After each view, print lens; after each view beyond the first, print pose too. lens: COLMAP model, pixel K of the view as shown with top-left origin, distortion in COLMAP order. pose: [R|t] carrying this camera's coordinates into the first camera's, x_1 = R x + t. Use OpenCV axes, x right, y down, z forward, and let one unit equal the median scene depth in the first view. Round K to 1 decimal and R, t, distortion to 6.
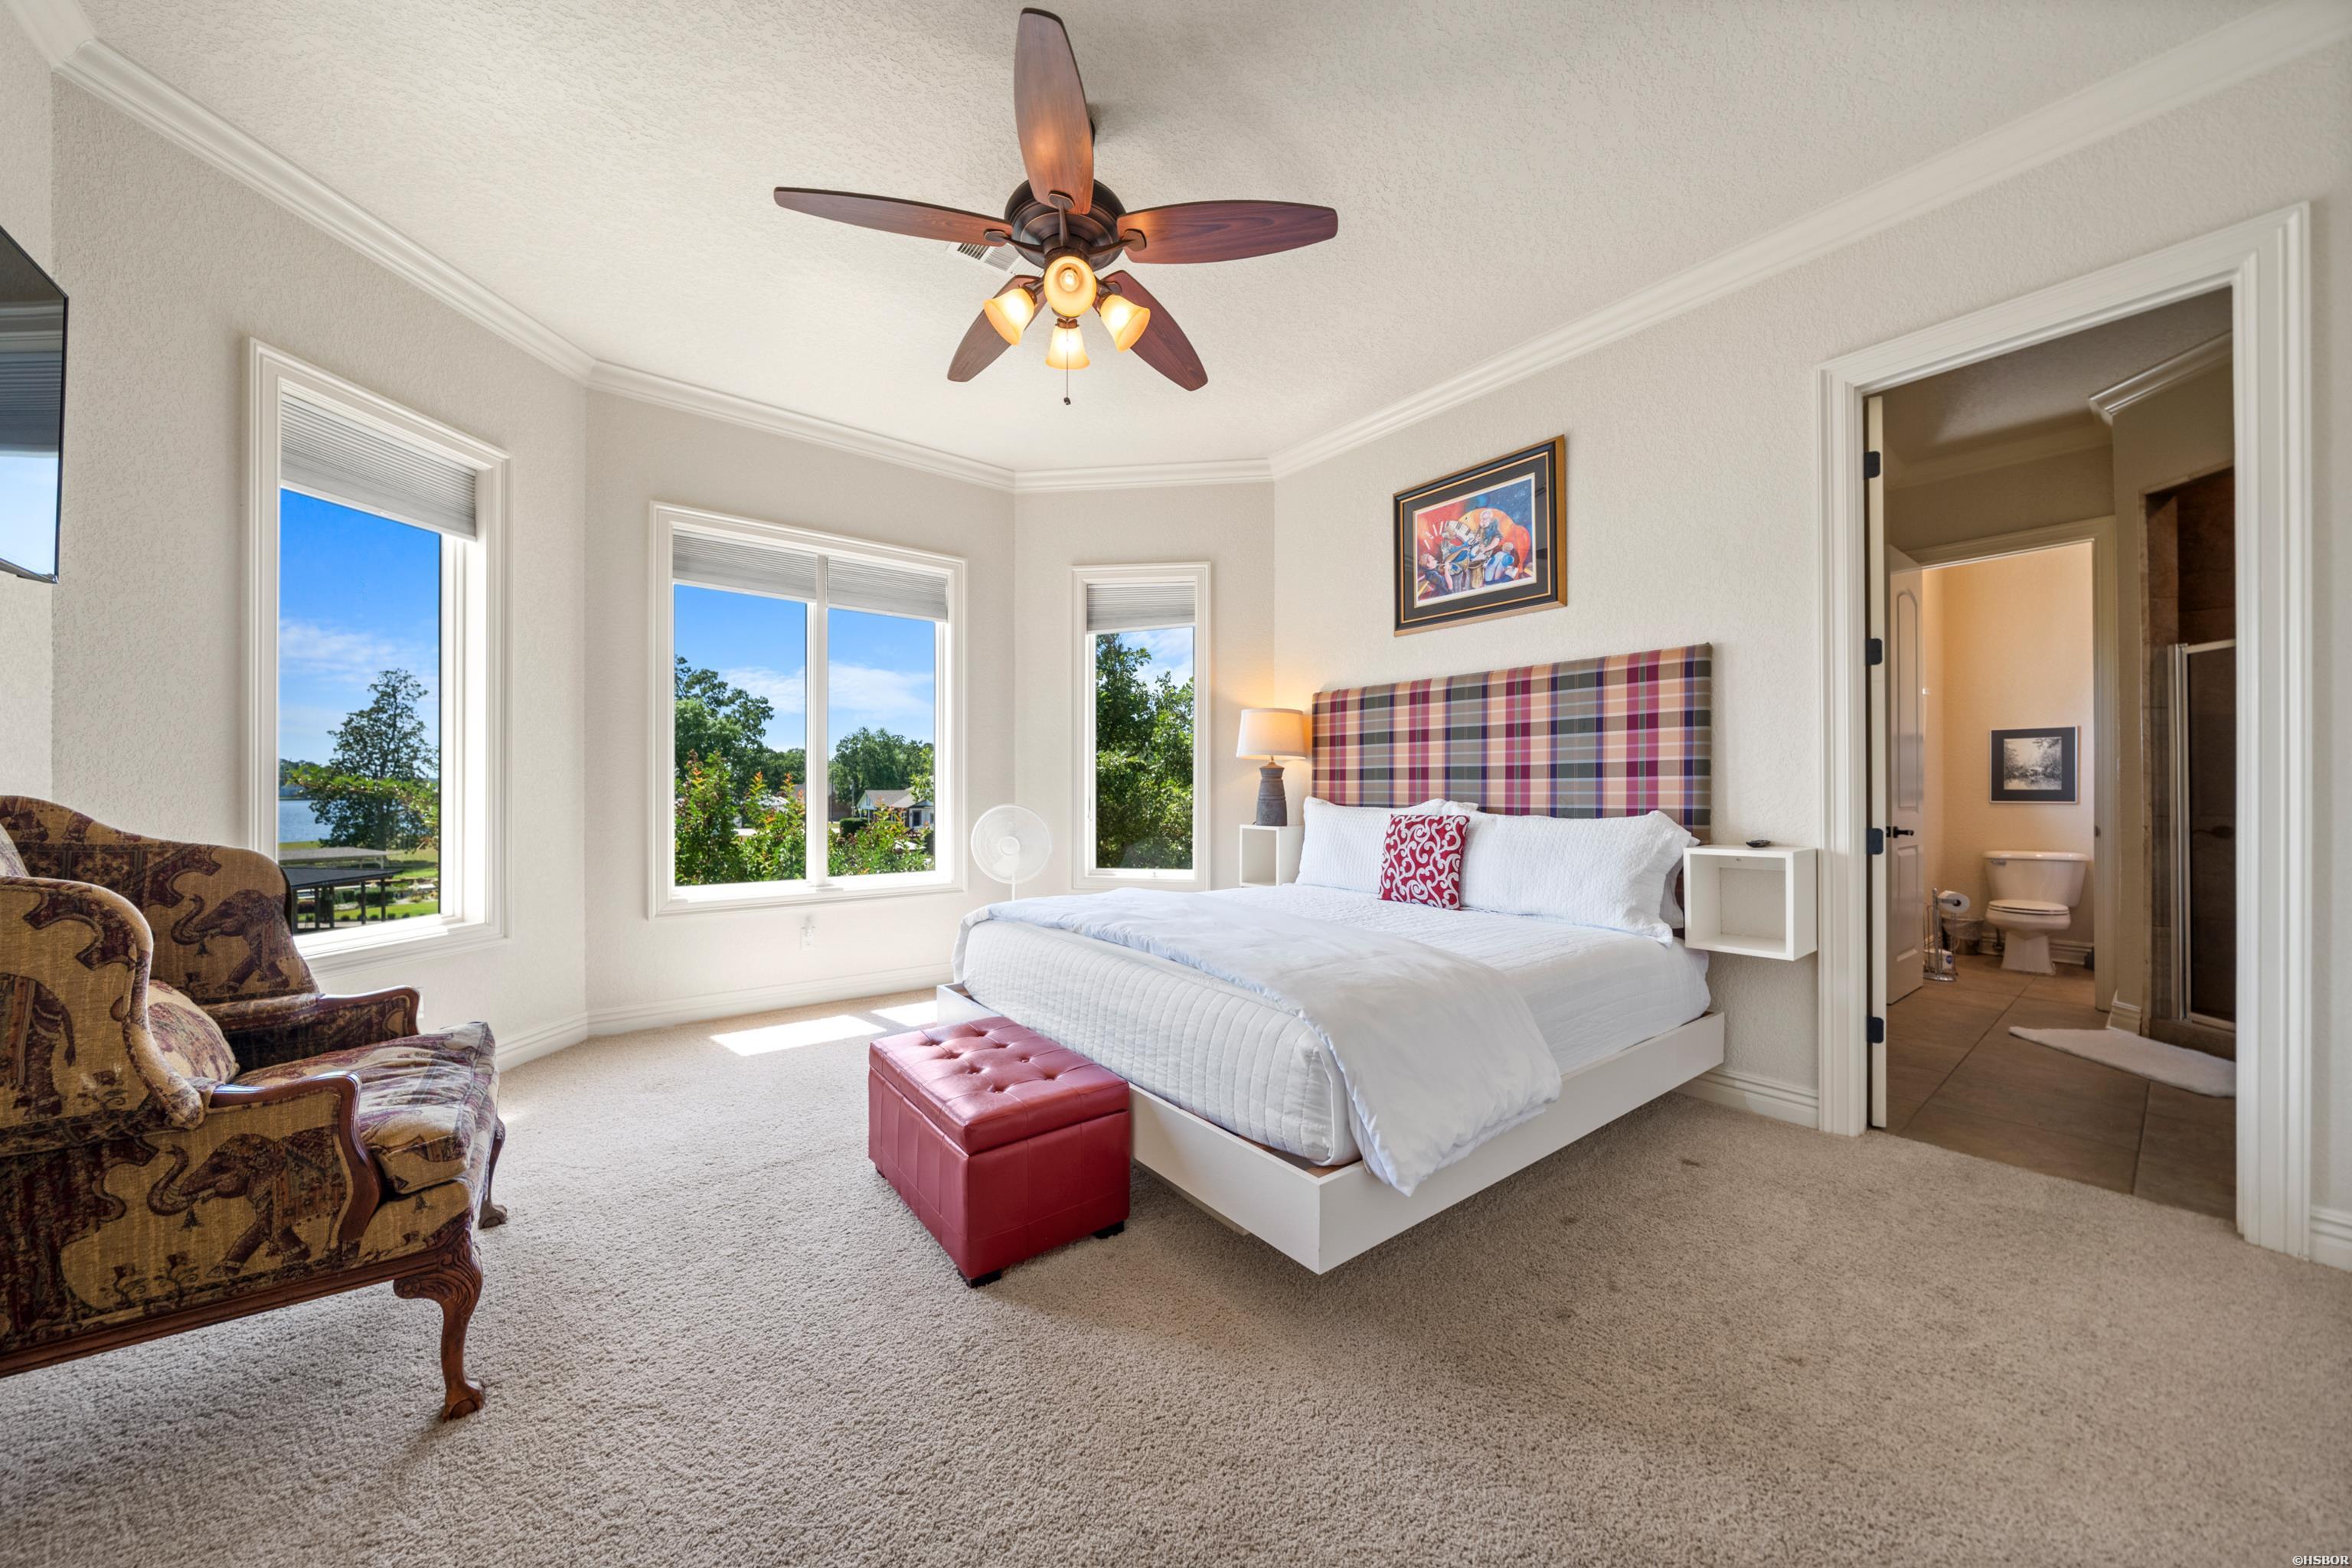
lens RADIAL K [[809.5, 0, 1176.0], [0, 809.5, 784.0], [0, 0, 1]] dist [0.011124, 0.000026]
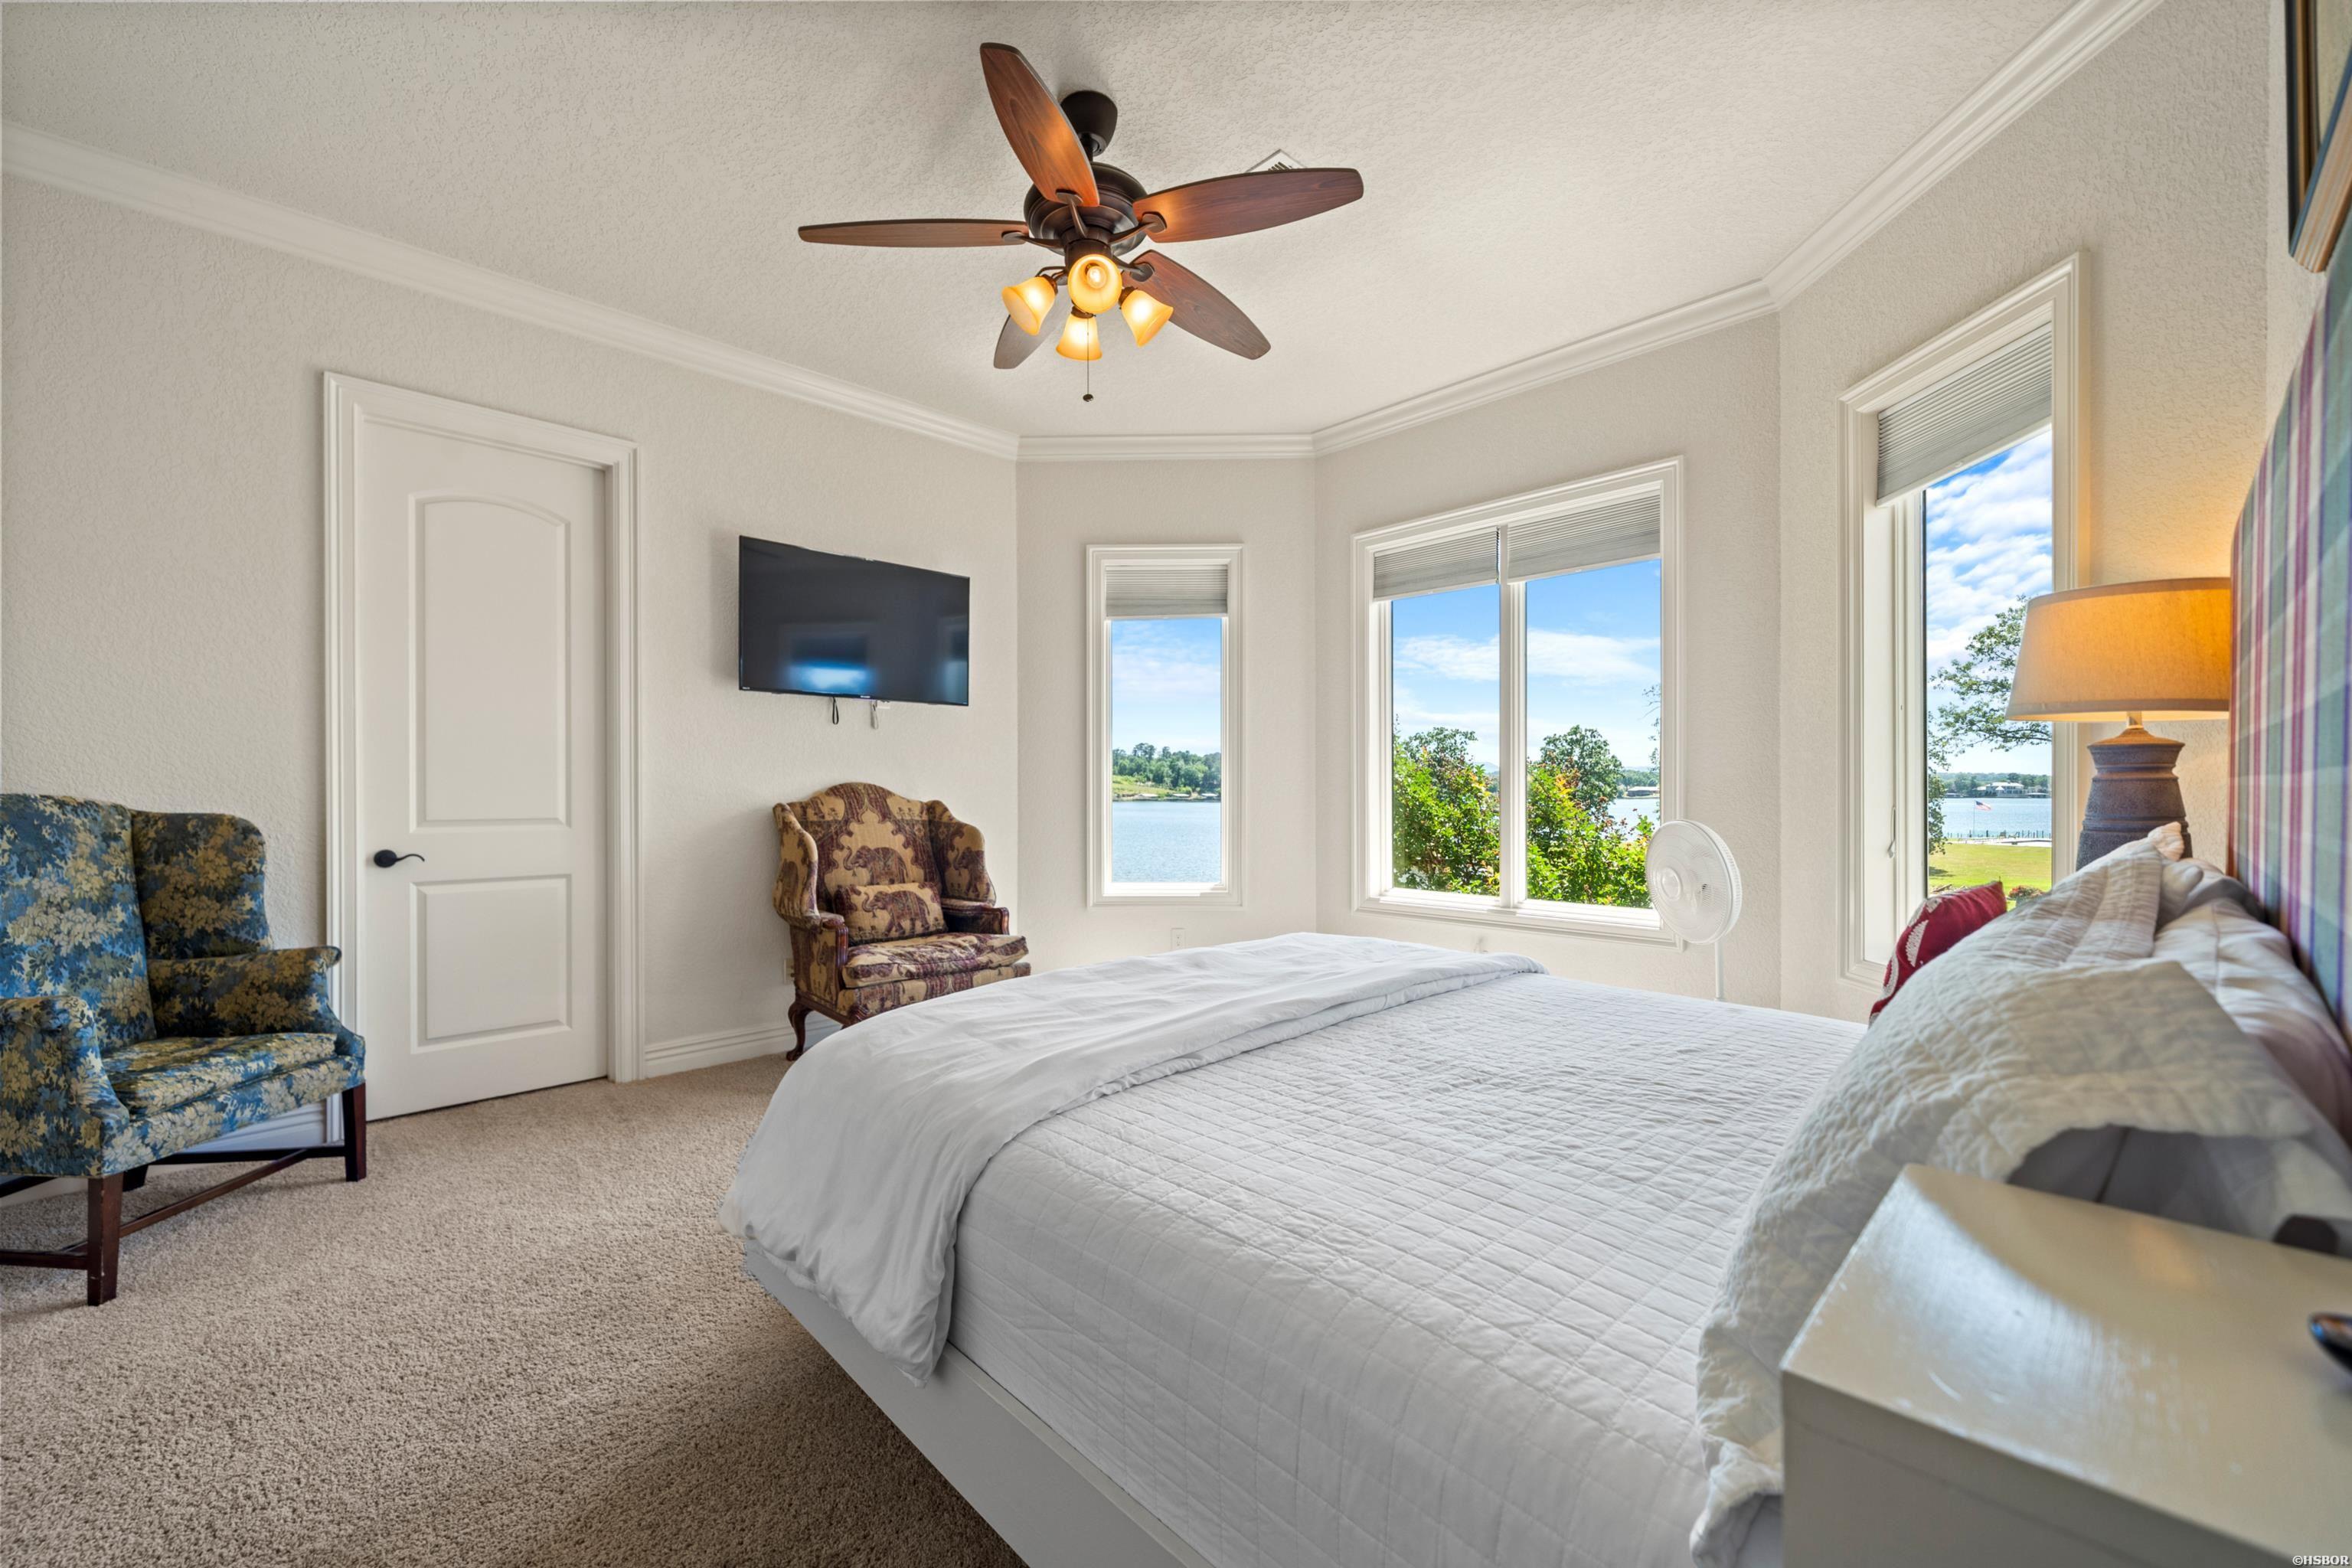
lens RADIAL K [[960.1, 0, 1176.0], [0, 960.1, 784.0], [0, 0, 1]] dist [0.000916, 0.000019]
pose [[0.088433, -0.002887, -0.996078, 0.602518], [0.009622, 0.999952, -0.002044, -0.006563], [0.996036, -0.009403, 0.088456, 0.606945]]
